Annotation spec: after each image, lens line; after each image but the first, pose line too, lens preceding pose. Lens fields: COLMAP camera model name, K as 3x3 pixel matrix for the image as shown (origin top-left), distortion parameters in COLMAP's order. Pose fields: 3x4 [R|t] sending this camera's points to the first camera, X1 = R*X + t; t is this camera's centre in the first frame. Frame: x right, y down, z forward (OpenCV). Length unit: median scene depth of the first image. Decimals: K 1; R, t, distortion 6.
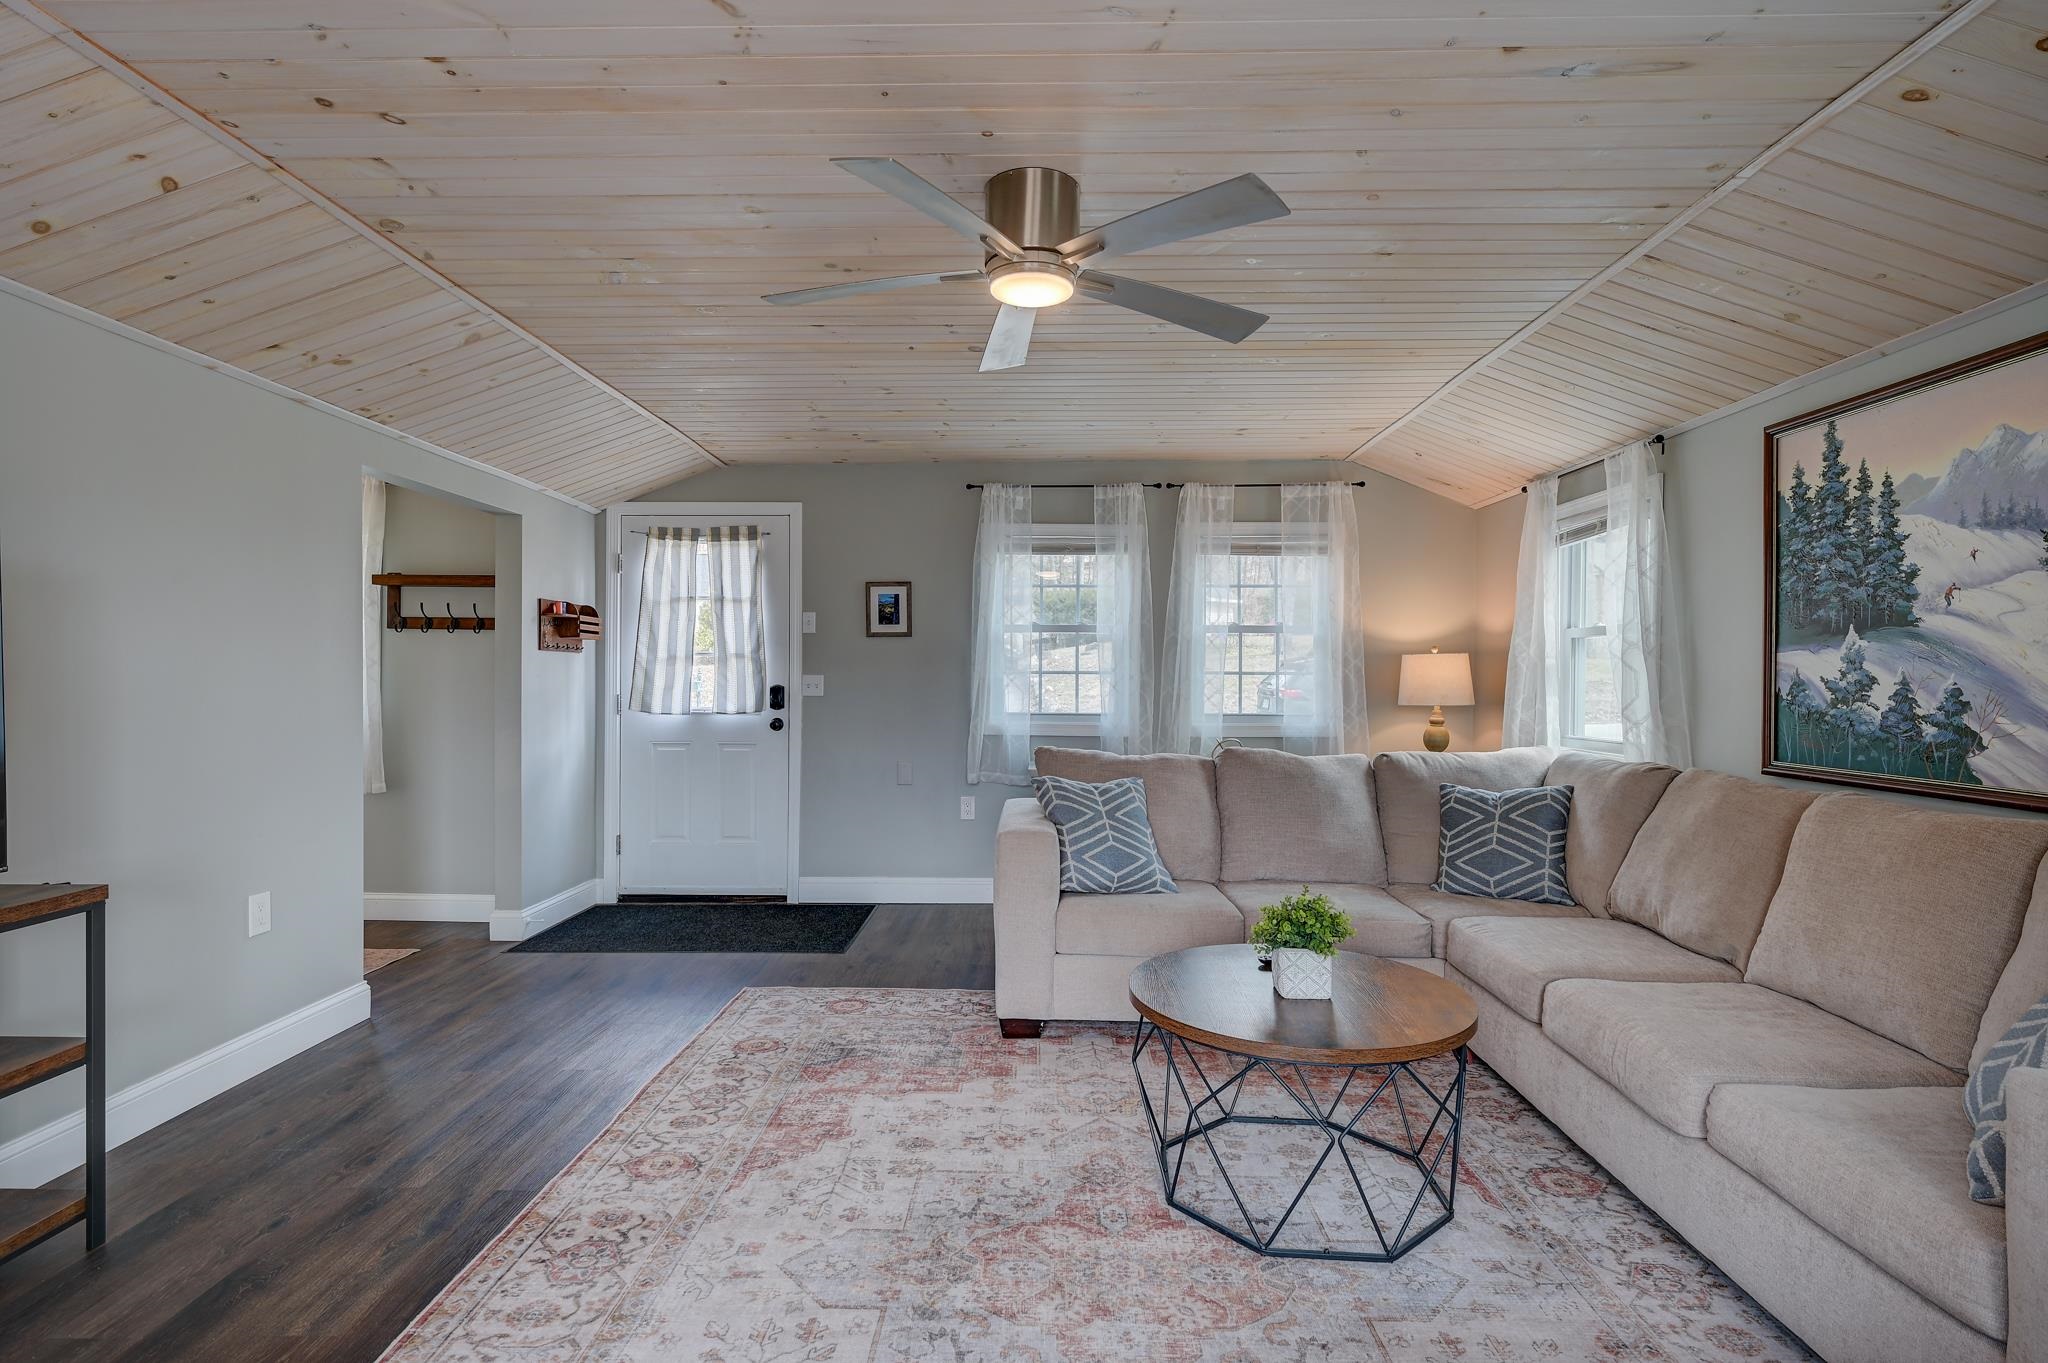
lens RADIAL K [[995.7, 0, 1028.1], [0, 995.7, 675.1], [0, 0, 1]] dist [0.000468, 0.001052]
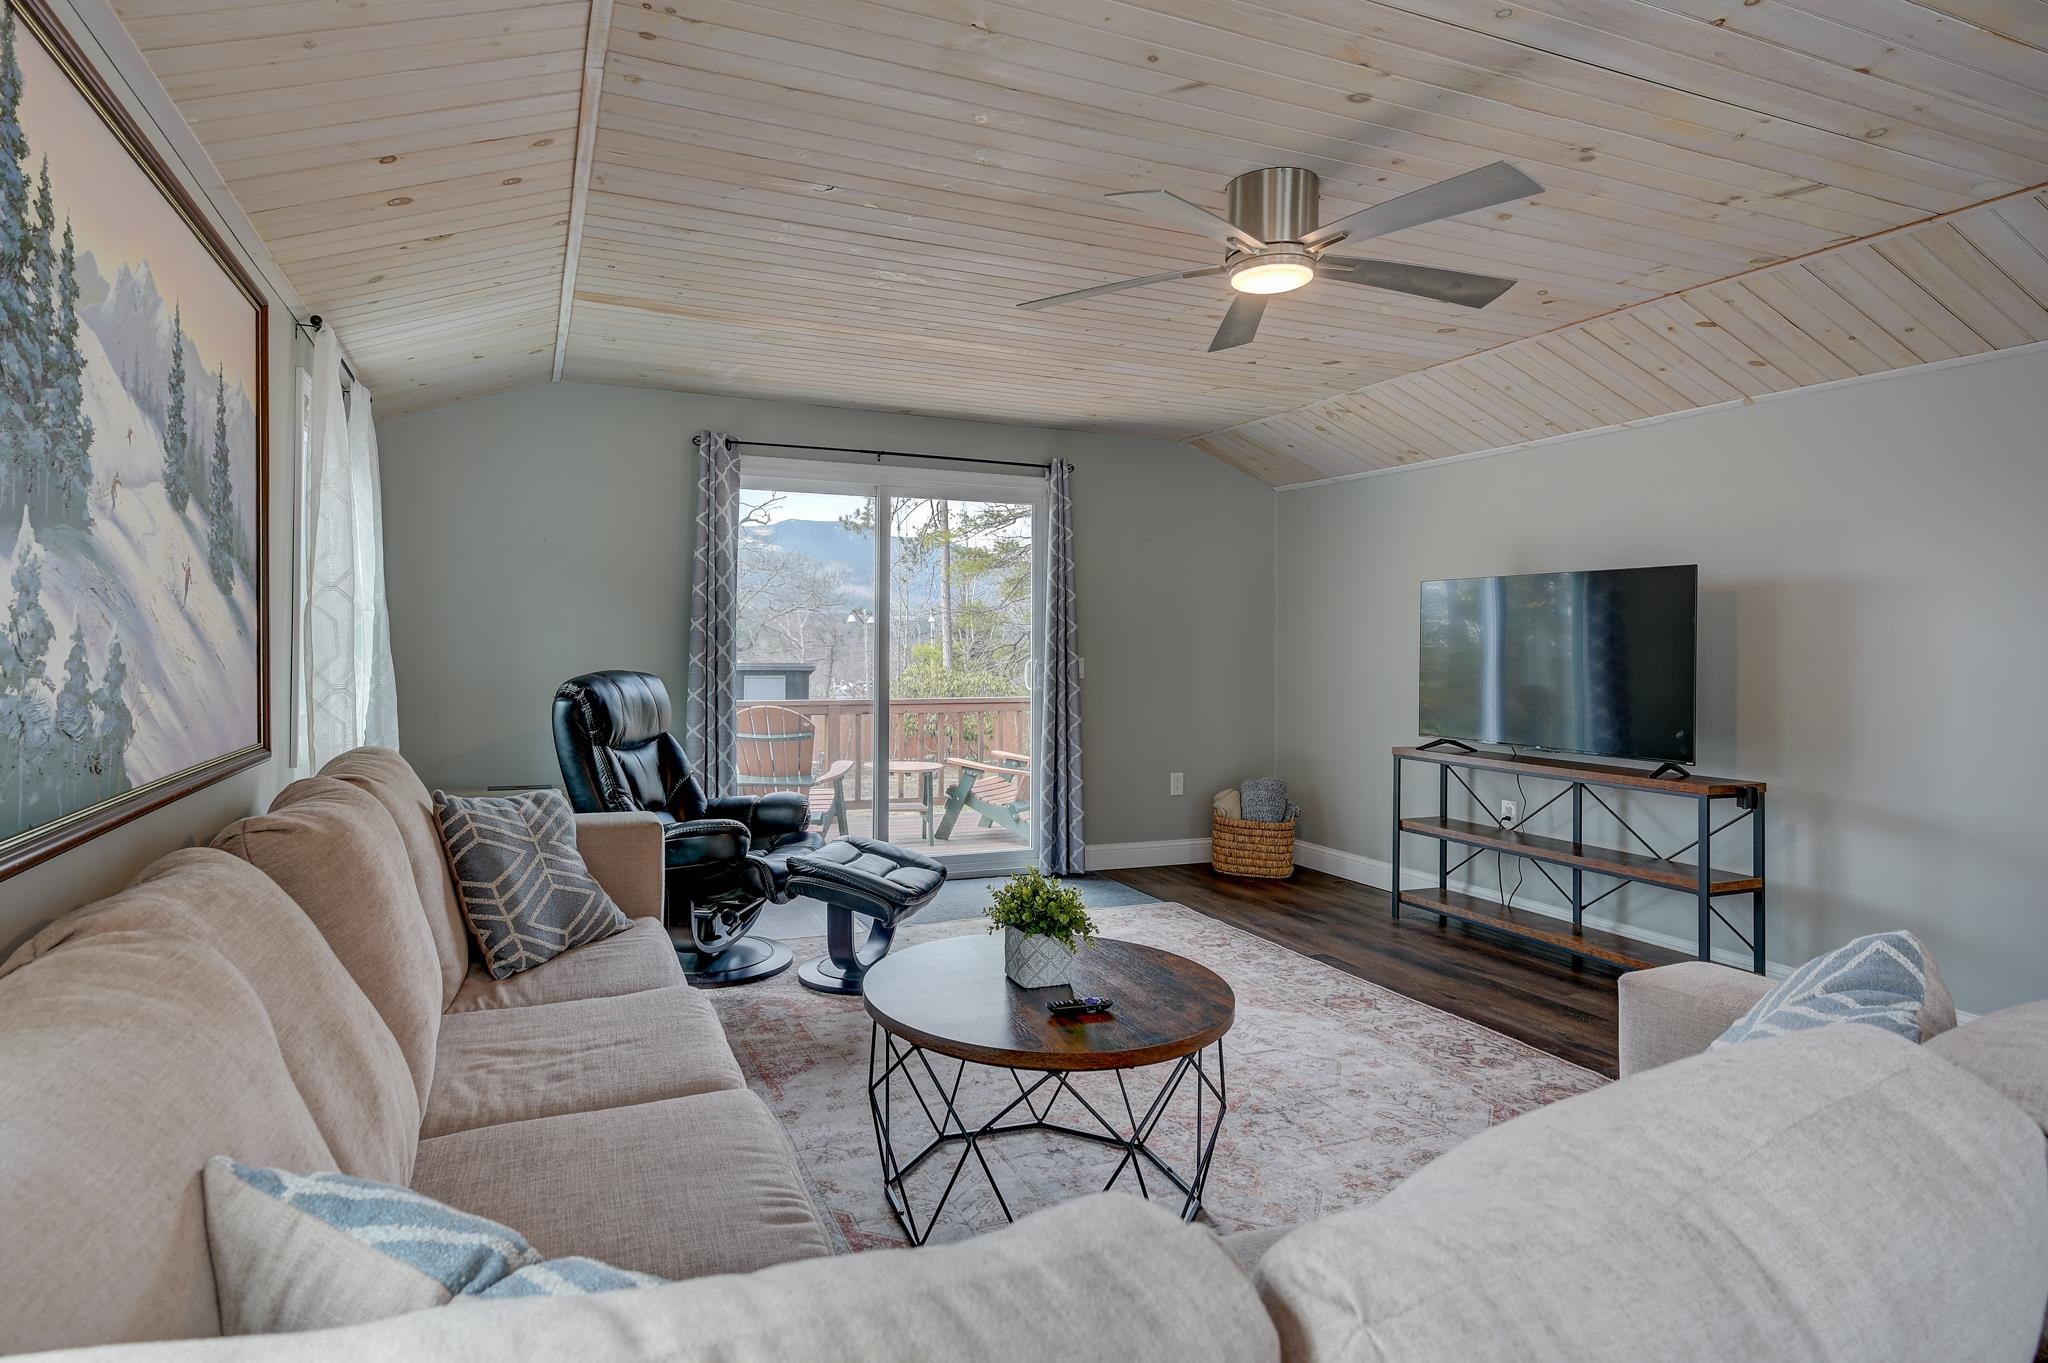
lens RADIAL K [[1073.8, 0, 939.8], [0, 1073.8, 623.5], [0, 0, 1]] dist [-0.001413, -0.000187]
pose [[-0.926234, -0.021168, -0.376355, 0.546754], [-0.015857, 0.999726, -0.017206, 0.003222], [0.376616, -0.009969, -0.926316, 1.394658]]
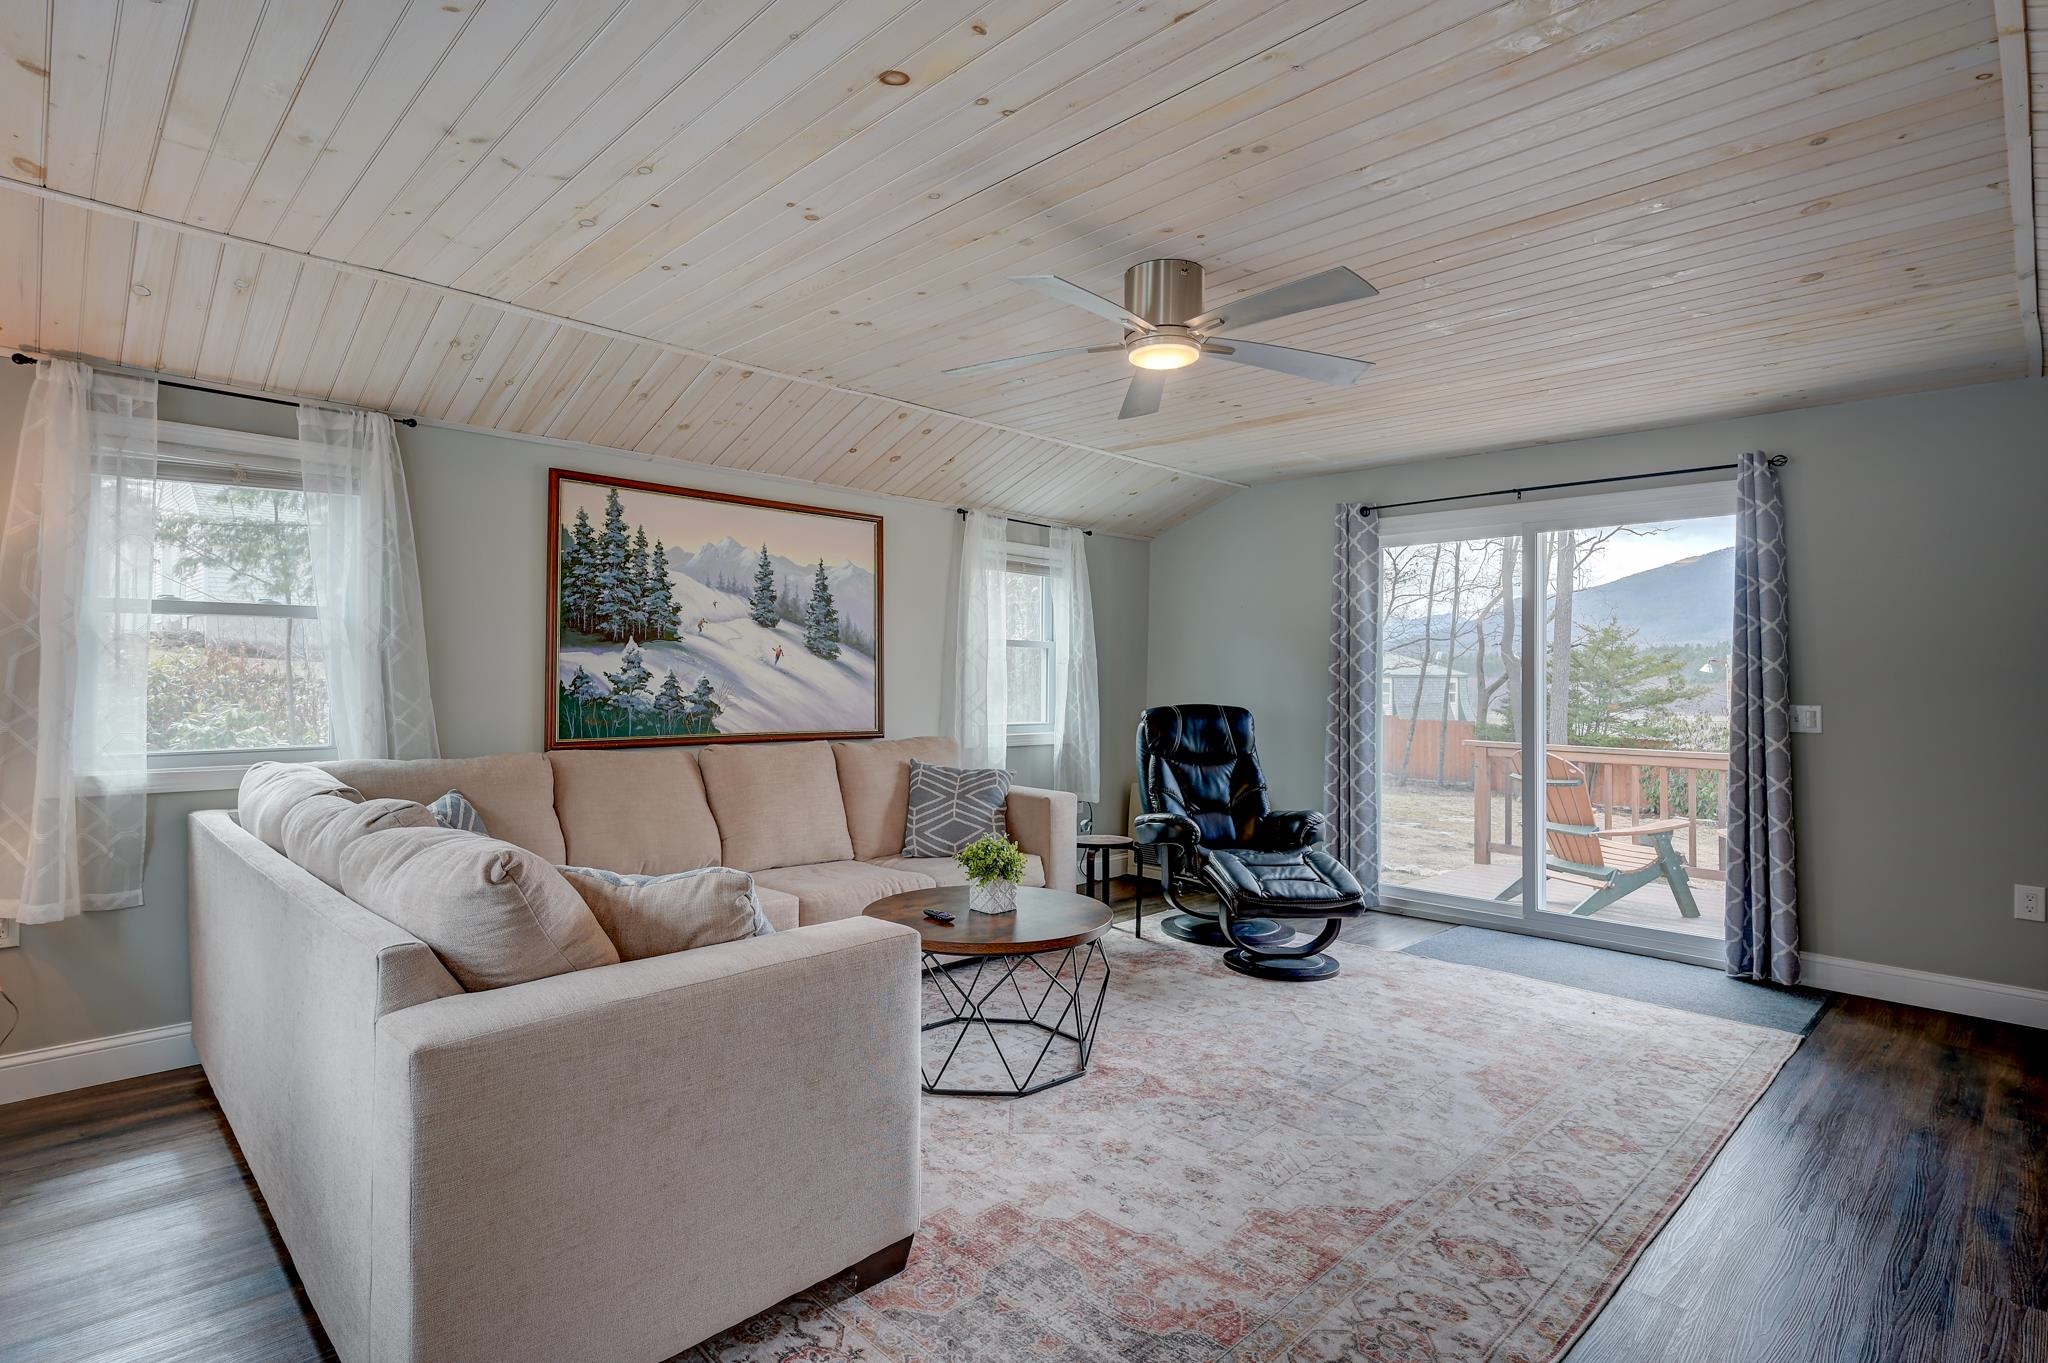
lens RADIAL K [[1017.4, 0, 1012.8], [0, 1017.4, 664.0], [0, 0, 1]] dist [-0.000658, 0.000071]
pose [[-0.712290, -0.000843, 0.701885, -0.527721], [-0.011321, 0.999883, -0.010288, -0.001364], [-0.701794, -0.015274, -0.712216, 1.450117]]
